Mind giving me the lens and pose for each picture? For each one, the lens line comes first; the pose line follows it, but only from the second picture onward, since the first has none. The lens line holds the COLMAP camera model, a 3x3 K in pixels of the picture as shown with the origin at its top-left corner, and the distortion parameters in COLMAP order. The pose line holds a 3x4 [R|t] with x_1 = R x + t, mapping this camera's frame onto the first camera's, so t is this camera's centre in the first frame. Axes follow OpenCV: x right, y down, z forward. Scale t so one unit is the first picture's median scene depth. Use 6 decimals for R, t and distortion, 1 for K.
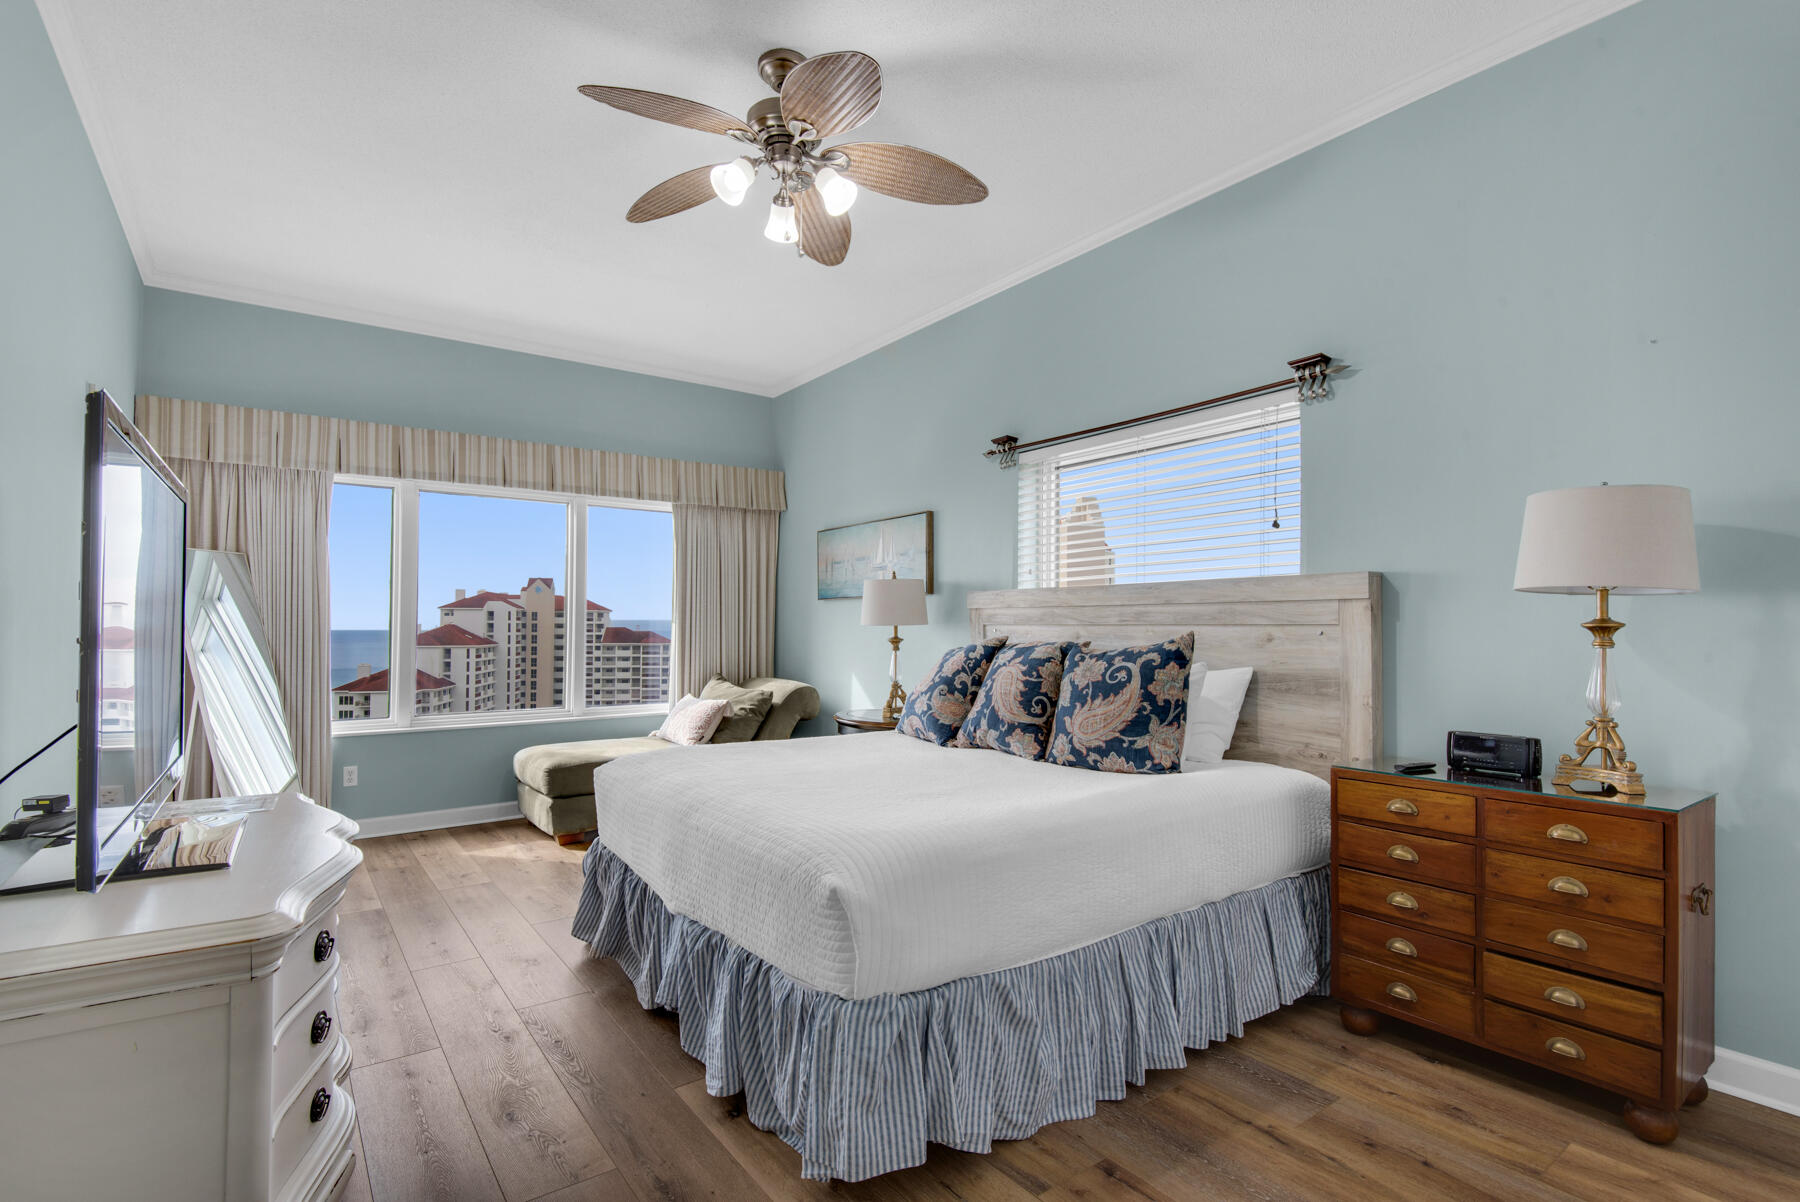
lens RADIAL K [[852.0, 0, 902.8], [0, 852.0, 624.9], [0, 0, 1]] dist [0.034752, -0.027959]
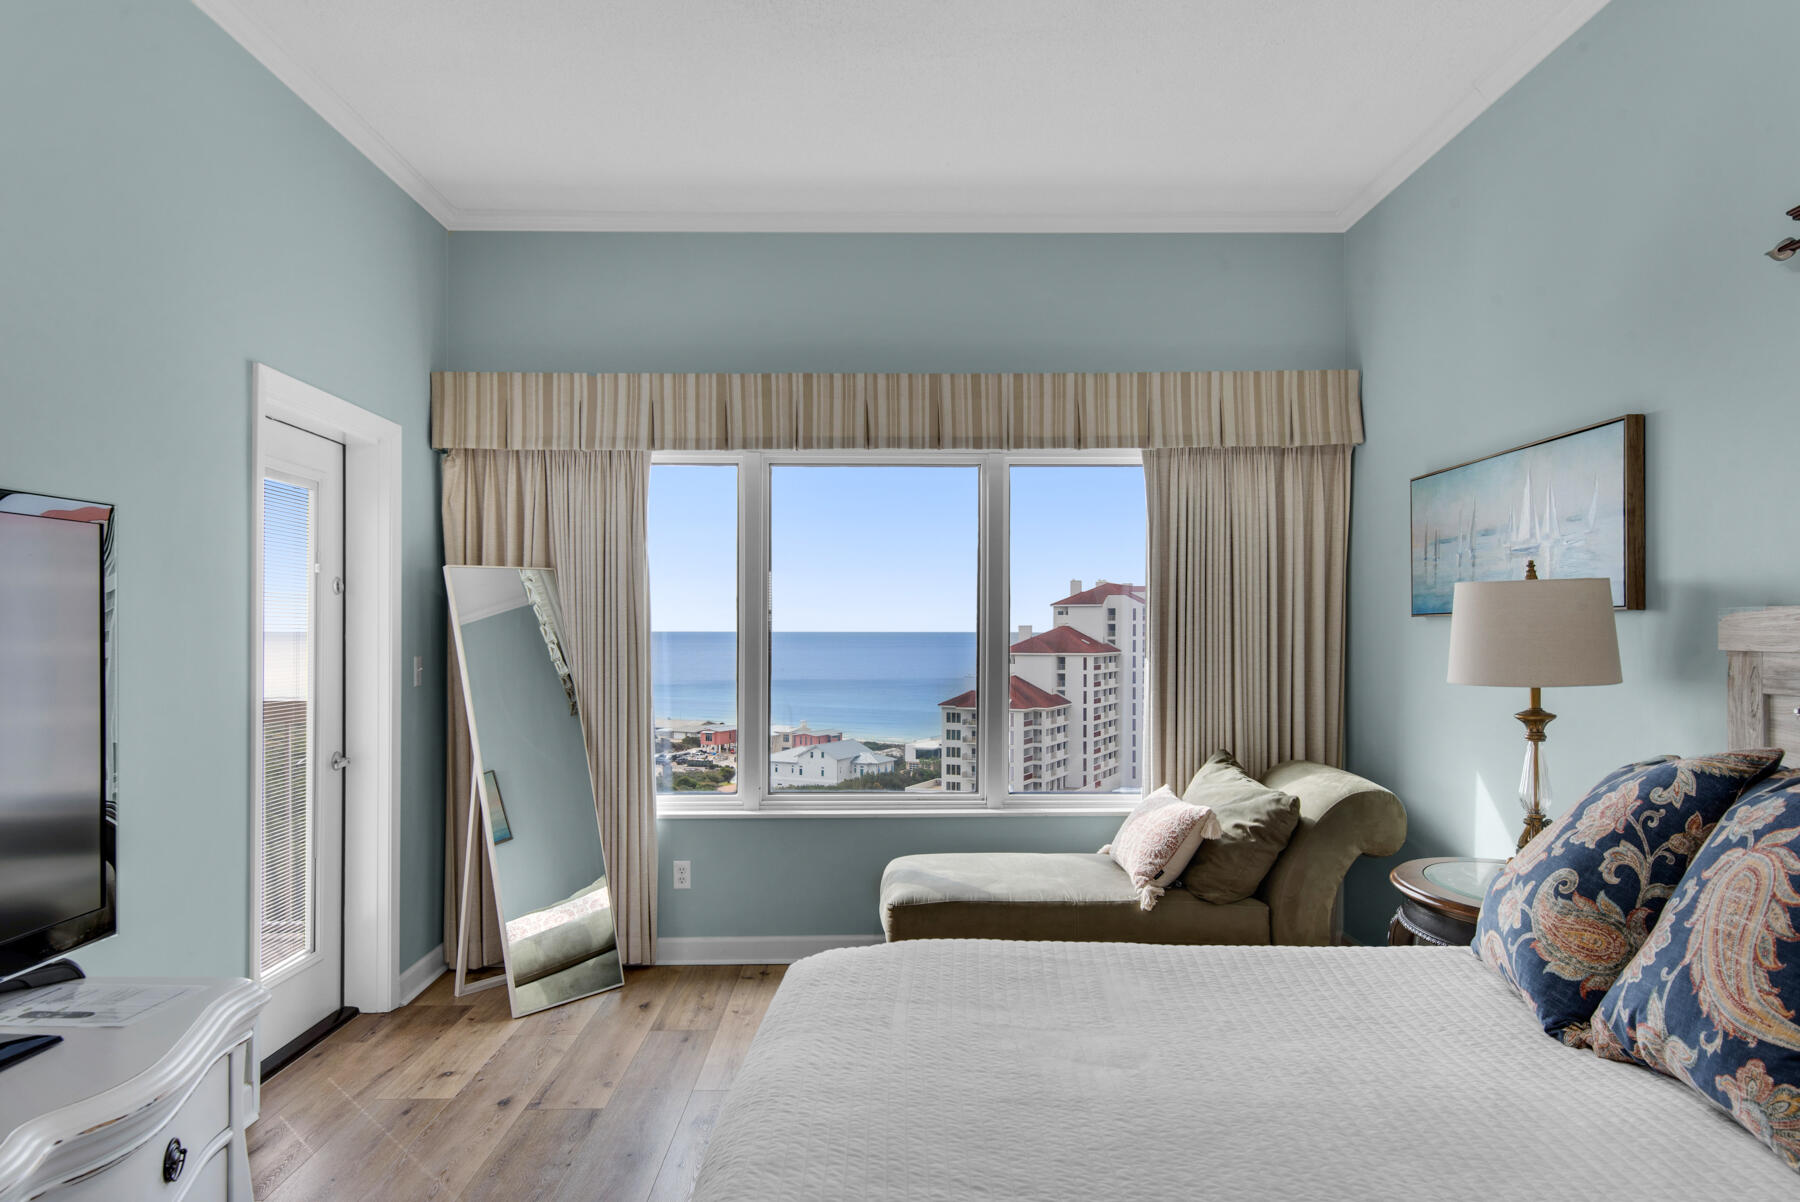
lens RADIAL K [[1229.5, 0, 892.4], [0, 1229.5, 637.0], [0, 0, 1]] dist [0.057650, -0.044916]
pose [[0.810513, 0.003054, -0.585712, 0.099581], [0.002348, 0.999961, 0.008463, -0.029910], [0.585716, -0.008234, 0.810475, 0.285194]]
